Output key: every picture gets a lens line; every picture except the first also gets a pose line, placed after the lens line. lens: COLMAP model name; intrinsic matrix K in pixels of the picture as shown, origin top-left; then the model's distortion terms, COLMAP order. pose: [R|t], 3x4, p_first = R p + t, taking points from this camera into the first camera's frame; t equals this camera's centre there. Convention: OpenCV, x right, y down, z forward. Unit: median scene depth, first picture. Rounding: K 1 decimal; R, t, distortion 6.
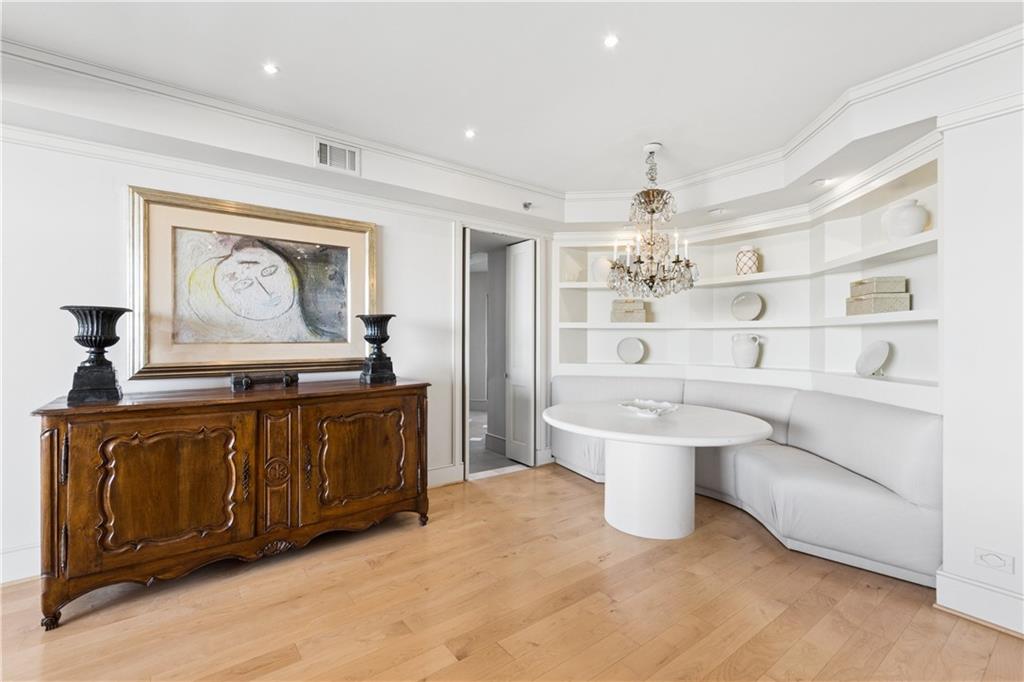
lens RADIAL K [[461.3, 0, 507.4], [0, 461.3, 336.3], [0, 0, 1]] dist [-0.003386, -0.000308]
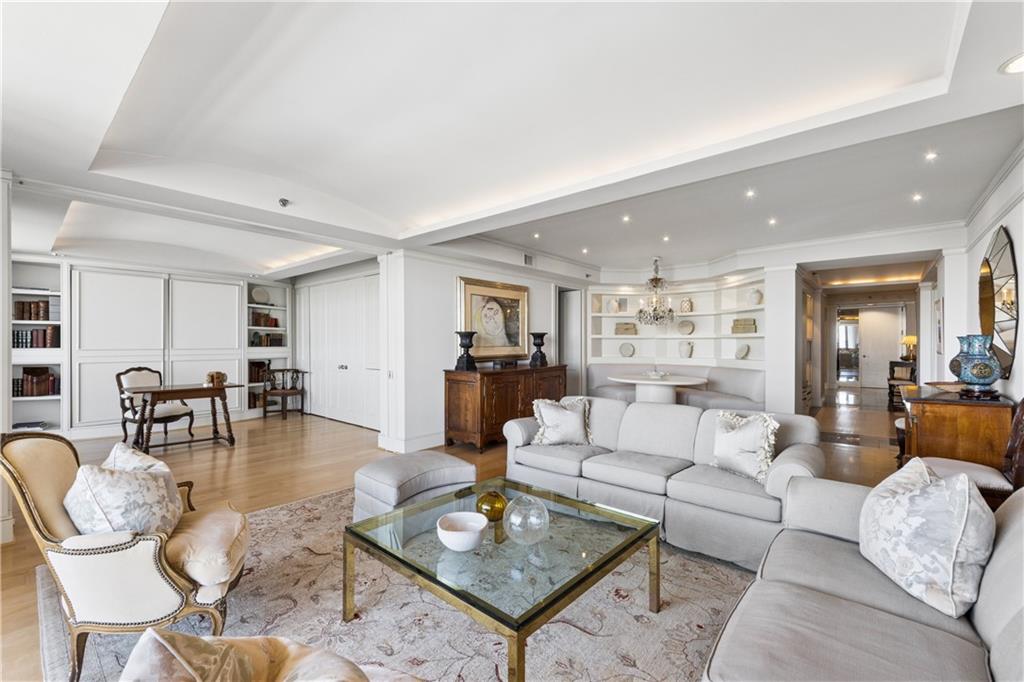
lens RADIAL K [[444.9, 0, 515.0], [0, 444.9, 345.2], [0, 0, 1]] dist [0.000027, 0.000006]
pose [[0.973412, -0.004778, 0.229012, -0.849749], [0.003207, 0.999969, 0.007230, -0.005526], [-0.229039, -0.006304, 0.973397, -0.944916]]
